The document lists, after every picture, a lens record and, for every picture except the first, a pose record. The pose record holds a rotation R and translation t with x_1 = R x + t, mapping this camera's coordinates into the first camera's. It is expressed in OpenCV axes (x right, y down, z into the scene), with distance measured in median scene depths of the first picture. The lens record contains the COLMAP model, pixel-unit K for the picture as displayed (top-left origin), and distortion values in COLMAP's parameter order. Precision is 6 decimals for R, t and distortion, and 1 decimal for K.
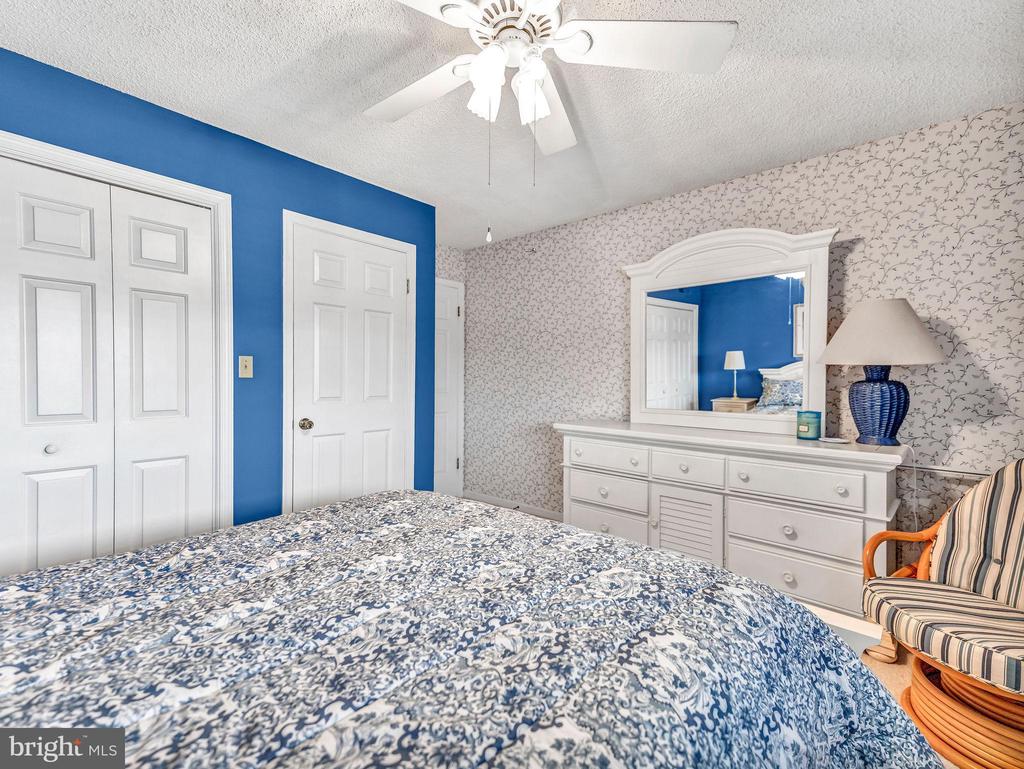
lens RADIAL K [[462.2, 0, 506.3], [0, 462.2, 379.2], [0, 0, 1]] dist [0.036627, -0.000450]
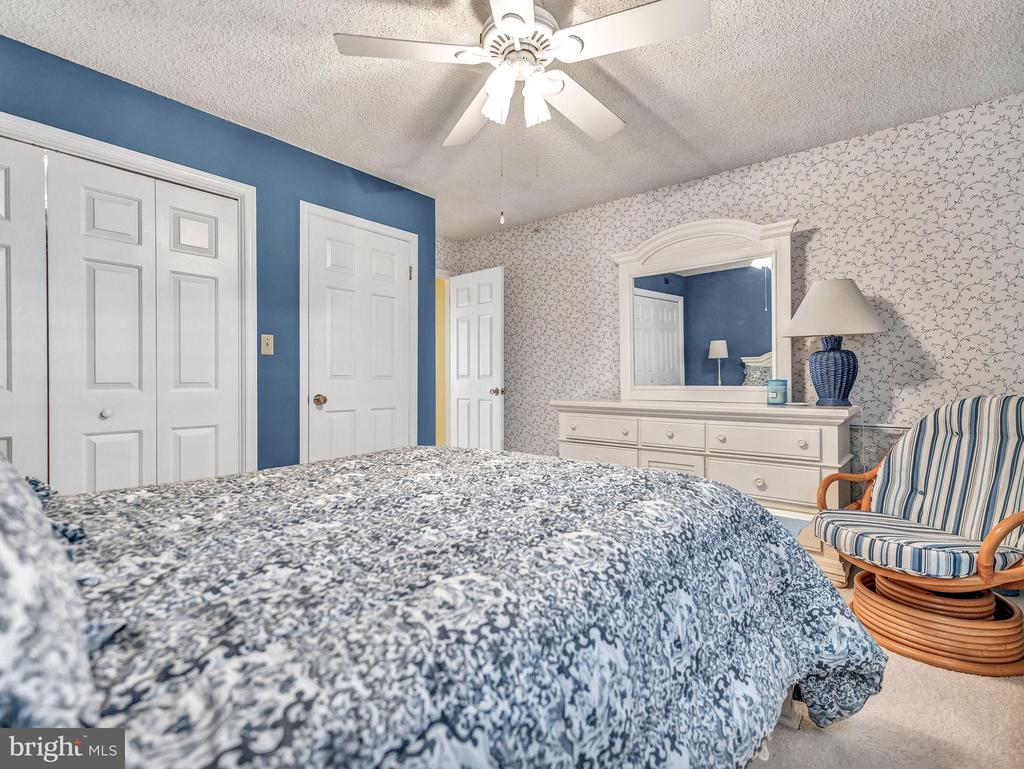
lens RADIAL K [[479.7, 0, 510.5], [0, 479.7, 370.5], [0, 0, 1]] dist [0.011580, -0.000047]
pose [[0.999147, -0.011313, 0.039727, -0.042121], [0.012106, 0.999731, -0.019781, 0.064698], [-0.039492, 0.020245, 0.999015, -0.137697]]
